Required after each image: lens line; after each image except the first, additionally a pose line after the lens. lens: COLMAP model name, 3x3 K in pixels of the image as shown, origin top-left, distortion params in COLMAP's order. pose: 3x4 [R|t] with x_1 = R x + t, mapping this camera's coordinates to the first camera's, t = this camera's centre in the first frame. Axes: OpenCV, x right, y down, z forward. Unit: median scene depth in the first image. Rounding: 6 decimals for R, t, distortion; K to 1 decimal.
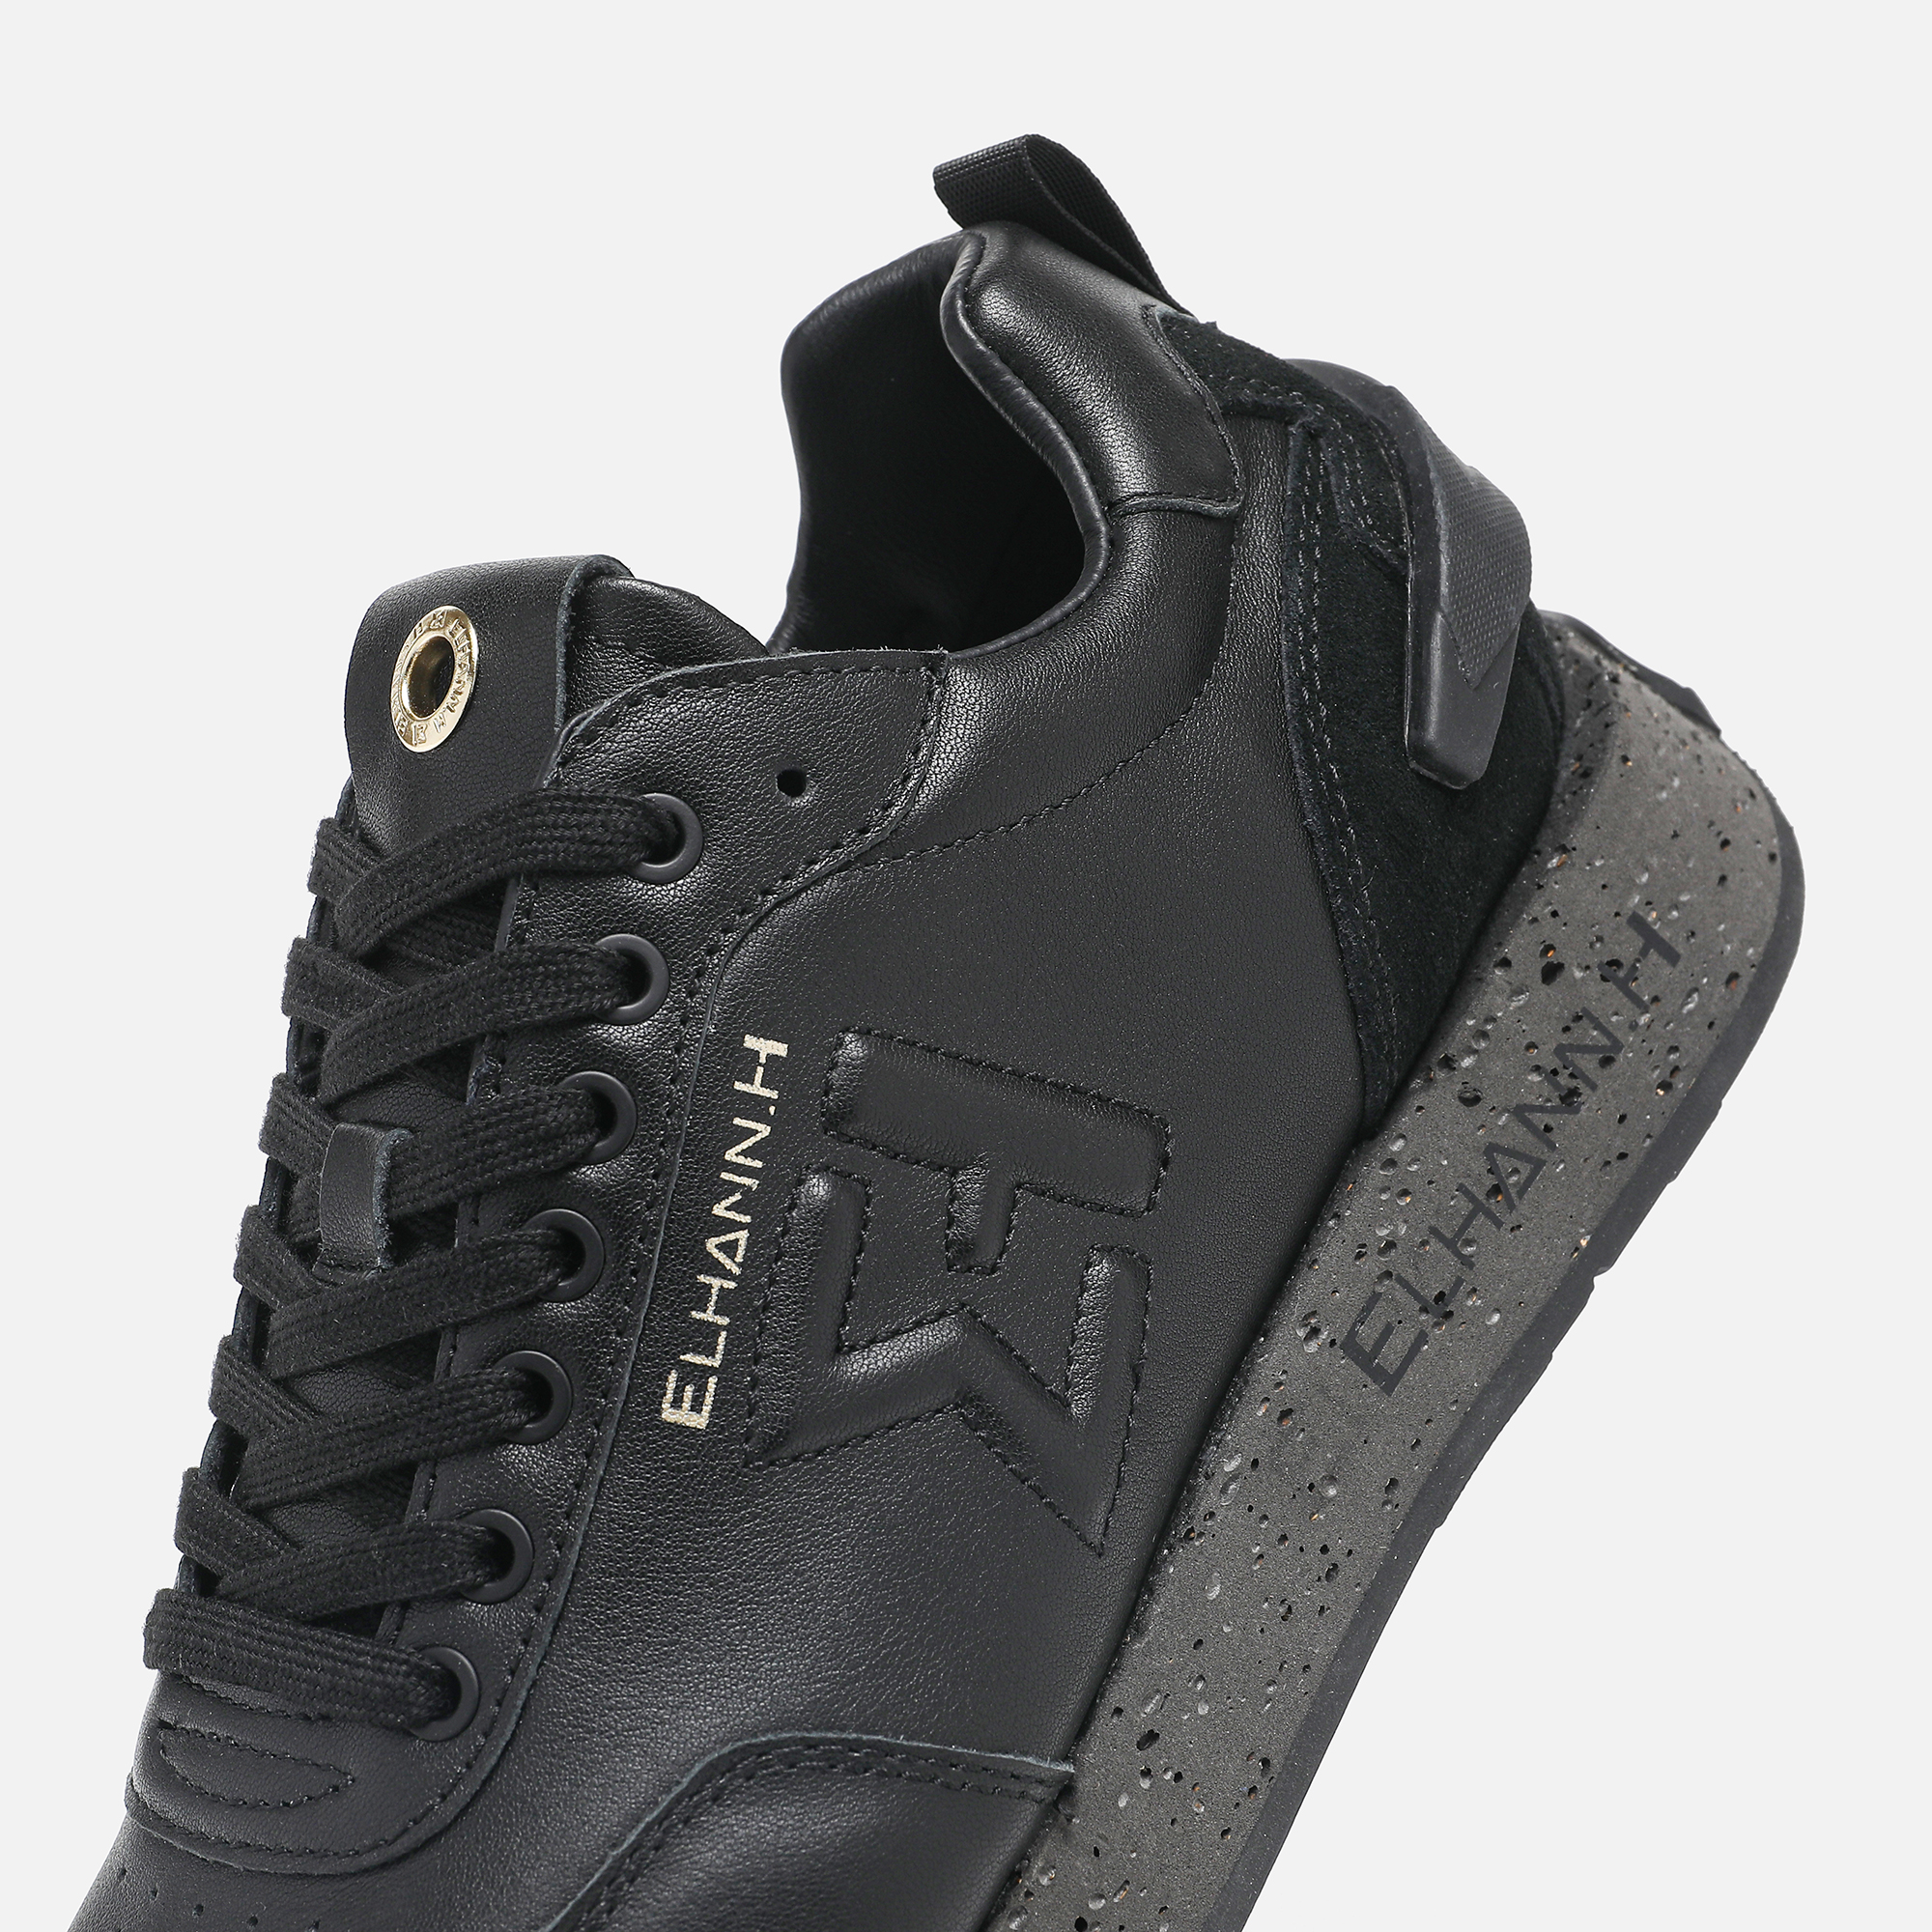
lens RADIAL K [[5161.0, 0, 970.2], [0, 5161.0, 966.1], [0, 0, 1]] dist [-0.236139, 0.000000]
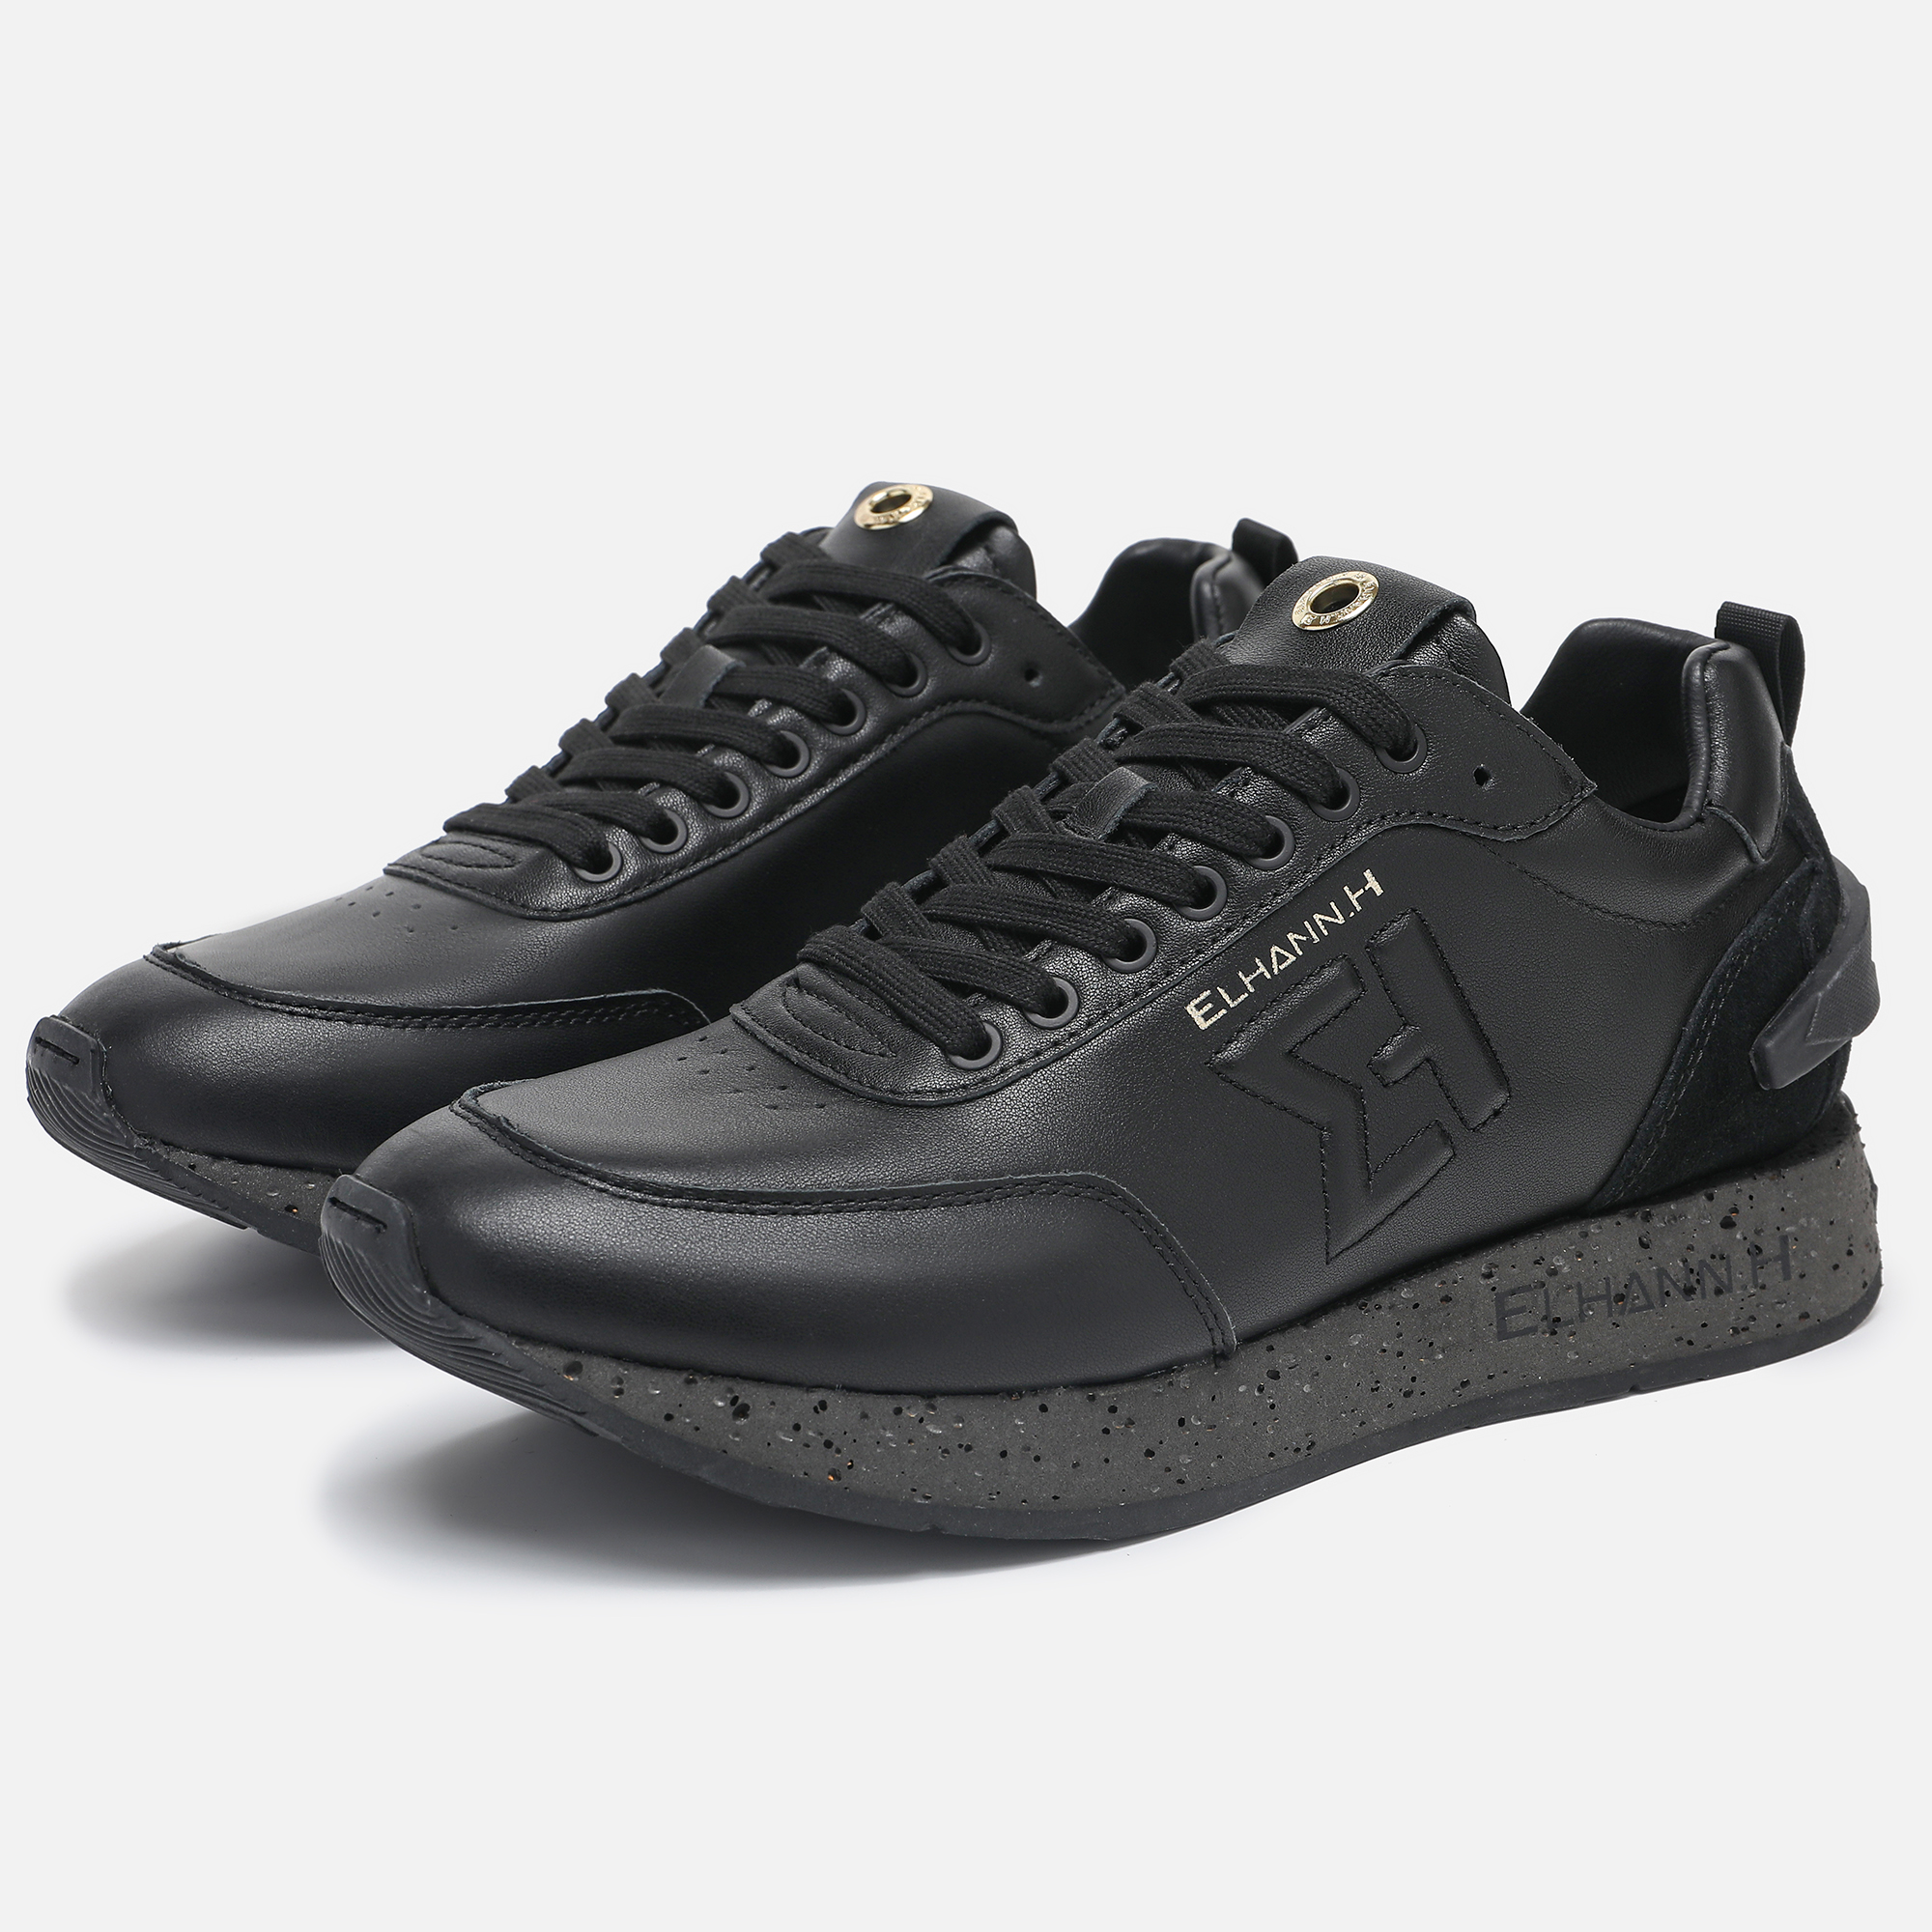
lens RADIAL K [[5161.0, 0, 964.5], [0, 5161.0, 964.6], [0, 0, 1]] dist [-0.236139, 0.000000]
pose [[0.763547, 0.644436, -0.041219, -0.050238], [-0.640887, 0.748427, -0.170648, 0.362021], [-0.079122, 0.156715, 0.984469, -0.528012]]
